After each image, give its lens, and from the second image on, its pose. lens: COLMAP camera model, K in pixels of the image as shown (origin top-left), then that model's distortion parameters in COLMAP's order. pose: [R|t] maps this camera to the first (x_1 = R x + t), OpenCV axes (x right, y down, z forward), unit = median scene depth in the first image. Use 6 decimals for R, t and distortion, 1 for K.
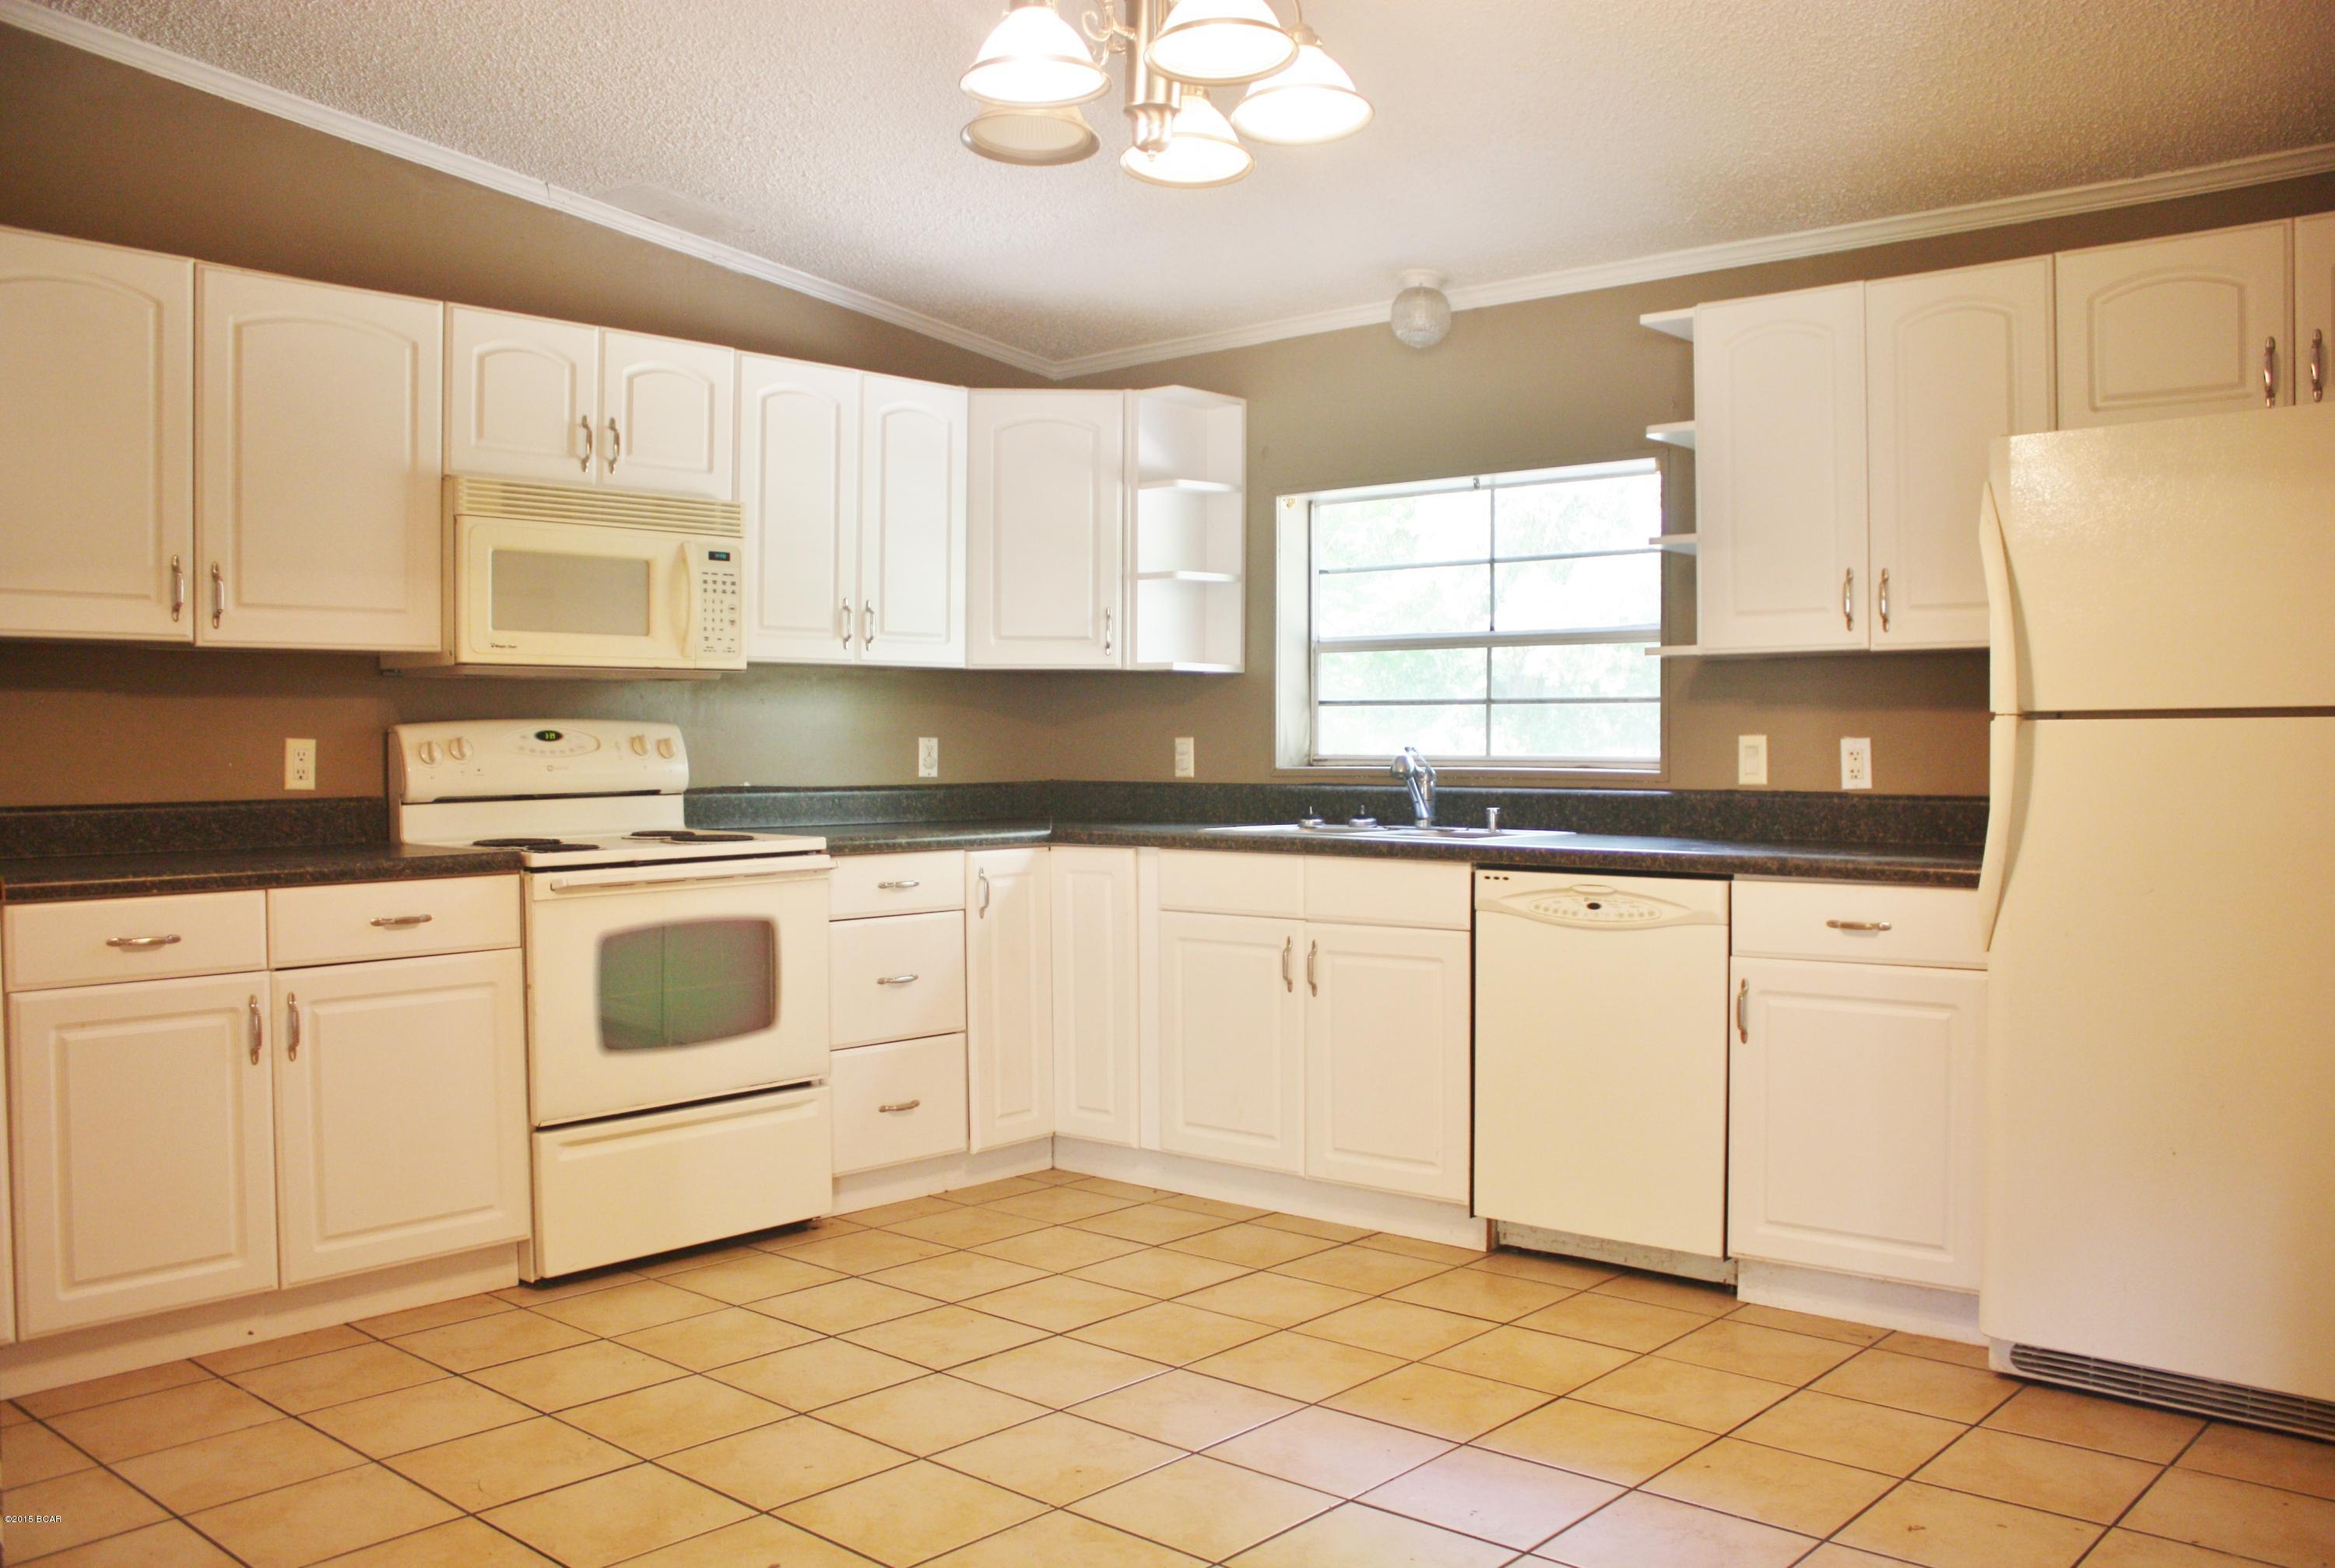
lens RADIAL K [[1950.5, 0, 1169.8], [0, 1950.5, 812.9], [0, 0, 1]] dist [-0.177297, 0.181632]
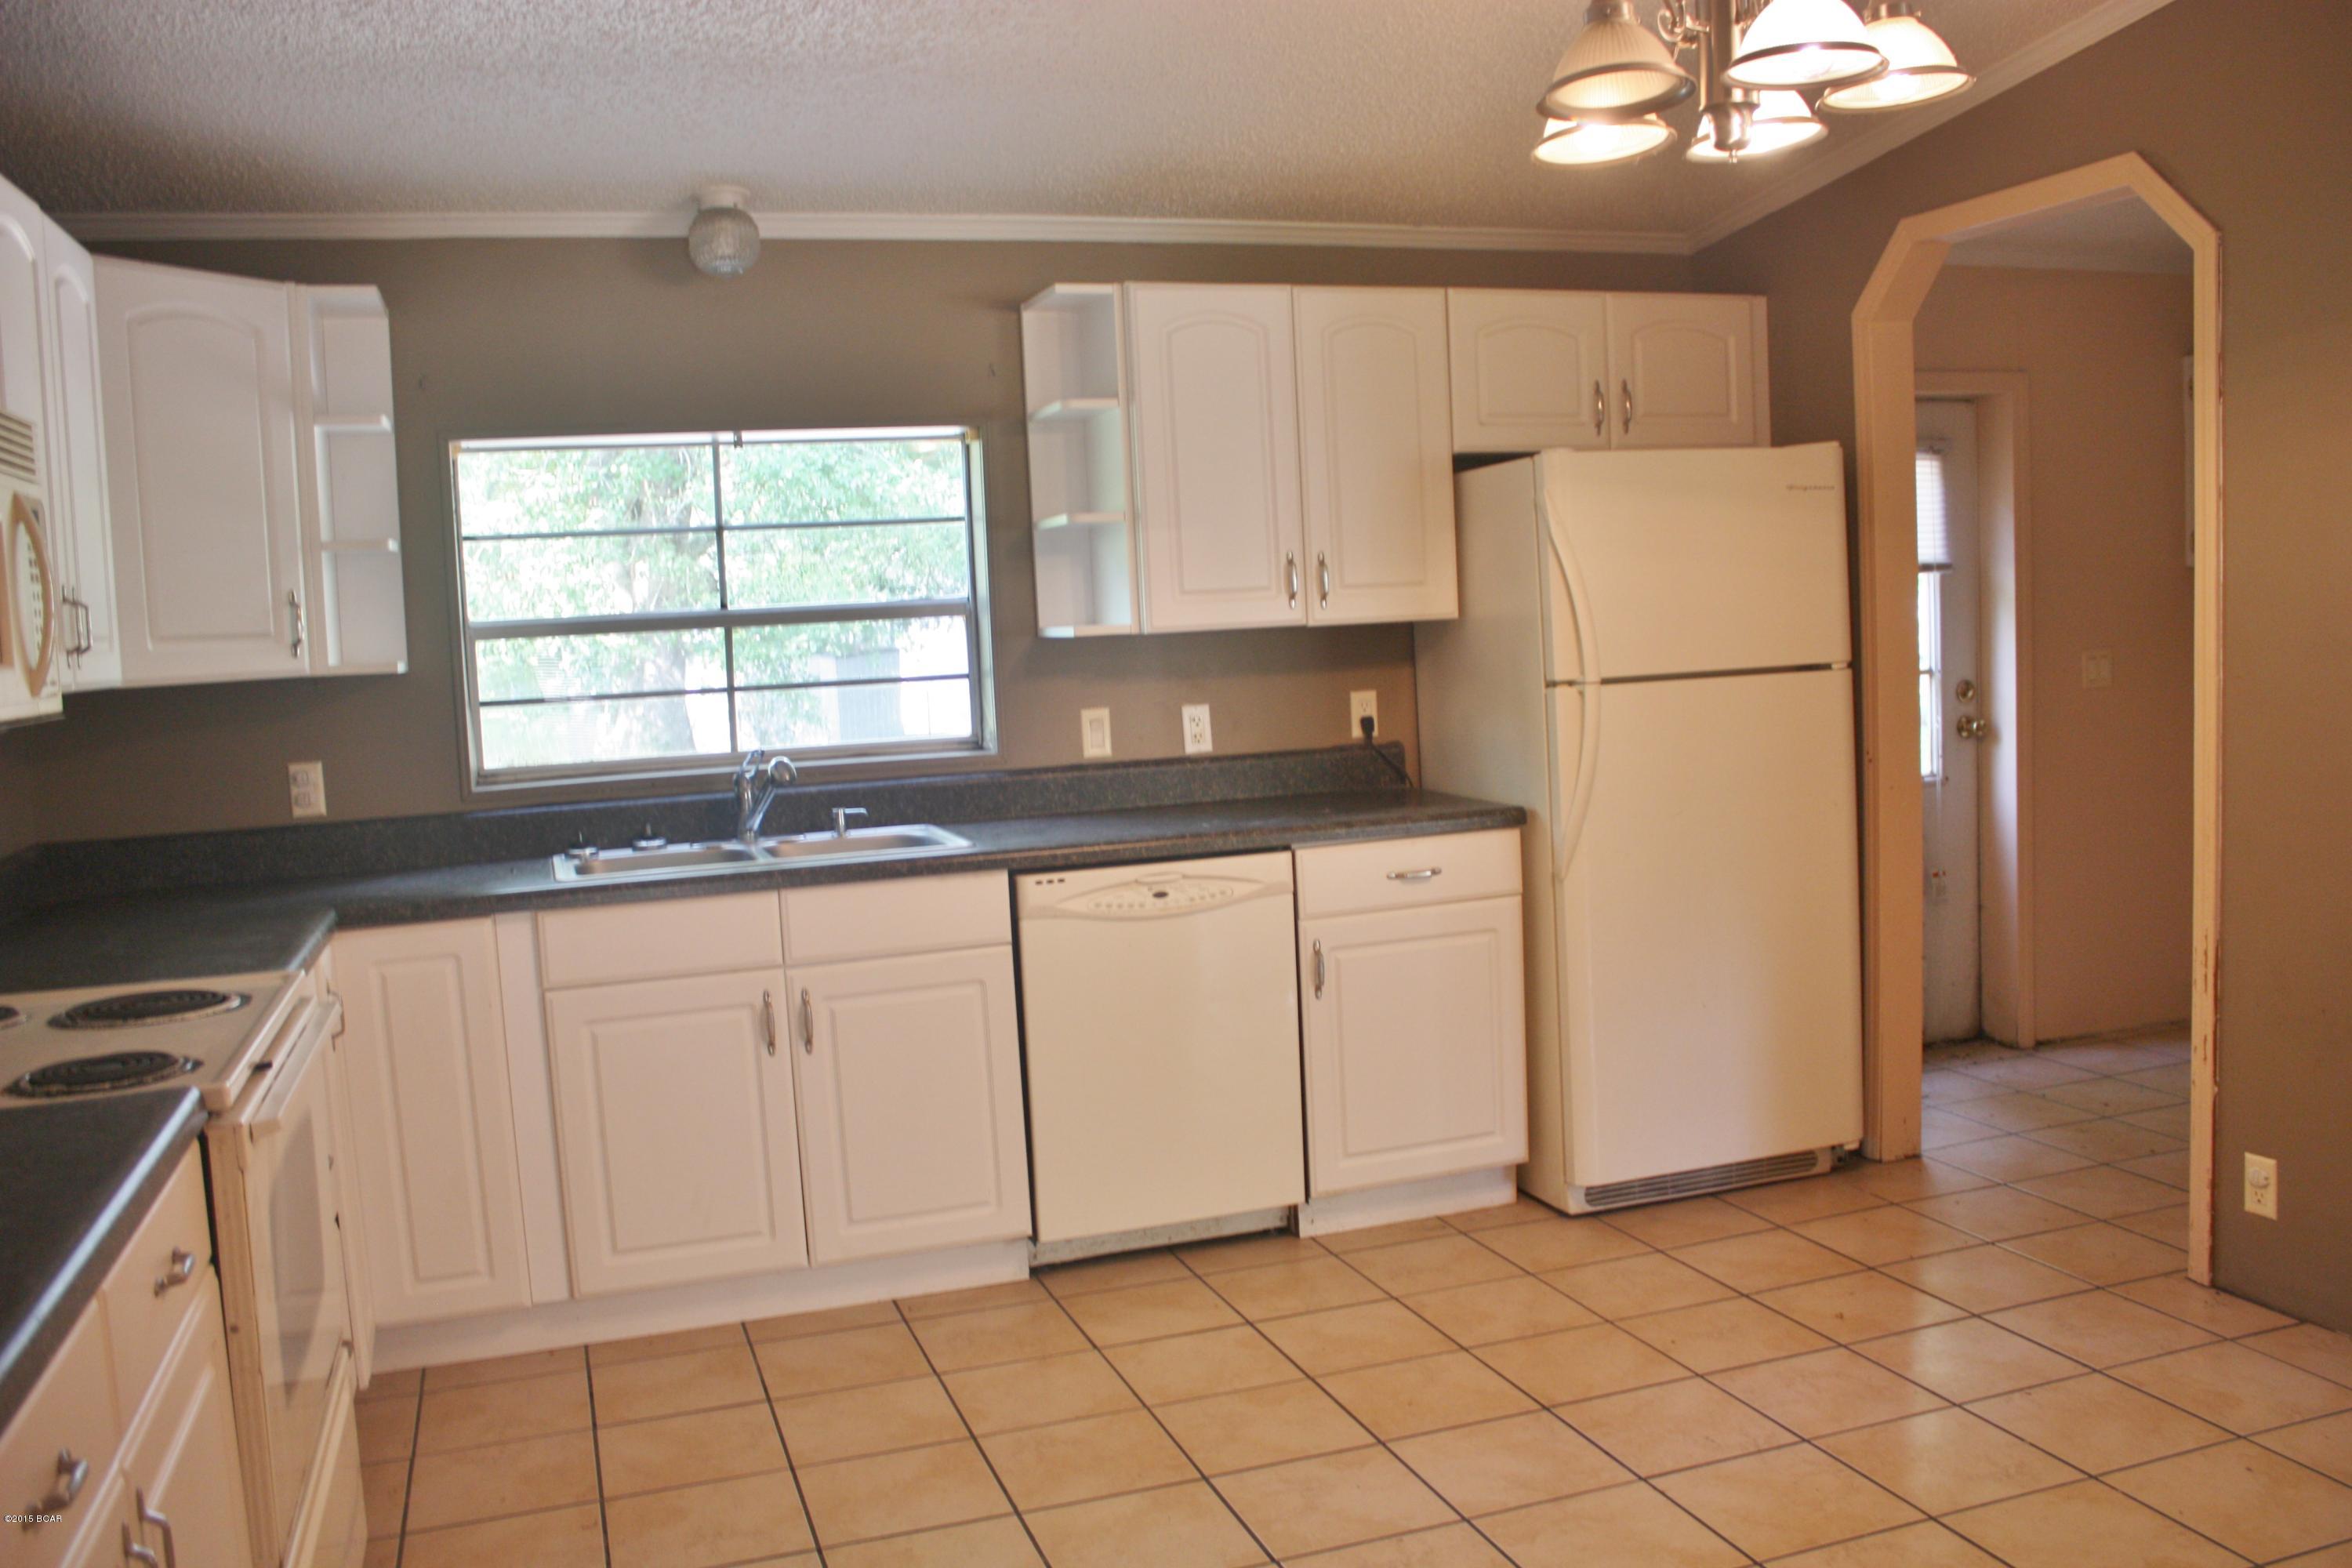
lens RADIAL K [[1956.3, 0, 1182.4], [0, 1956.3, 828.7], [0, 0, 1]] dist [-0.187111, 0.144002]
pose [[0.491366, -0.117263, 0.863023, -0.590570], [0.076254, 0.992882, 0.091492, -0.070669], [-0.867609, 0.020853, 0.496810, 0.465396]]
